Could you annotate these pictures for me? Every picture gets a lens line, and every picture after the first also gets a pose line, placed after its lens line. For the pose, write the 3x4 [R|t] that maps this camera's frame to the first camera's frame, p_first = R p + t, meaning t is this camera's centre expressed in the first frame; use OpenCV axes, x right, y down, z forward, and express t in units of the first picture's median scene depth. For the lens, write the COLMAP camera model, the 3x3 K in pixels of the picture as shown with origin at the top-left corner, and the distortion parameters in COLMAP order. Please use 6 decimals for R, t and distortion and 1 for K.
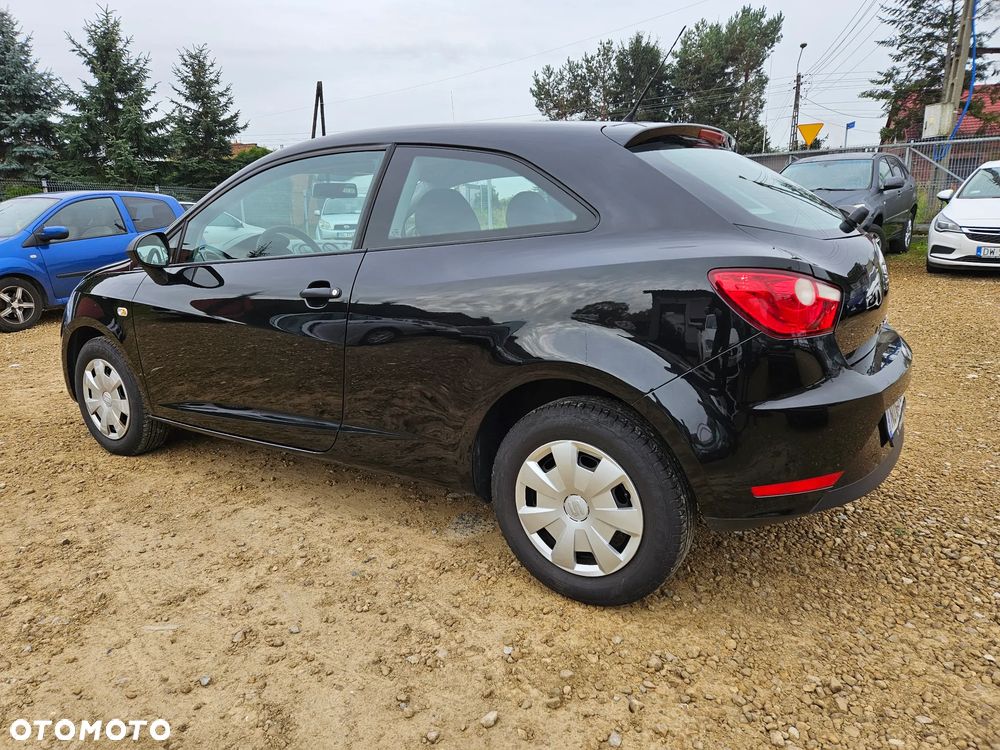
lens RADIAL K [[625.1, 0, 484.9], [0, 625.1, 373.5], [0, 0, 1]] dist [0.064694, -0.046185]
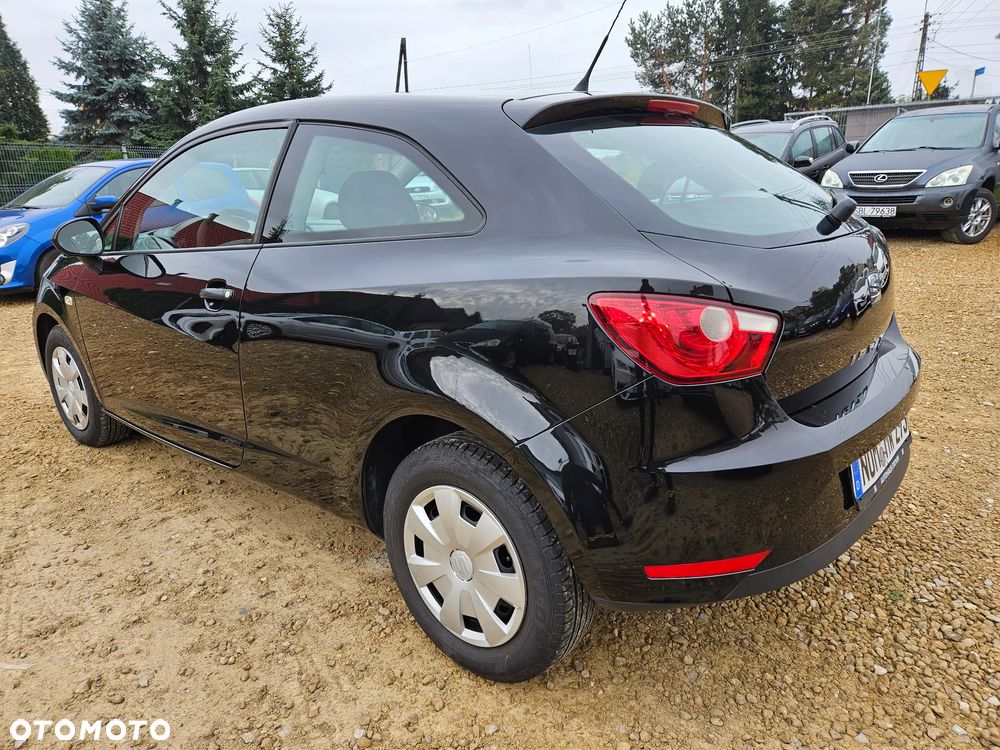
lens RADIAL K [[631.1, 0, 500.0], [0, 631.1, 375.0], [0, 0, 1]] dist [0.061435, -0.044519]
pose [[0.994046, 0.027065, -0.105544, 0.207992], [-0.020879, 0.998023, 0.059283, -0.068372], [0.106939, -0.056726, 0.992646, 0.130425]]
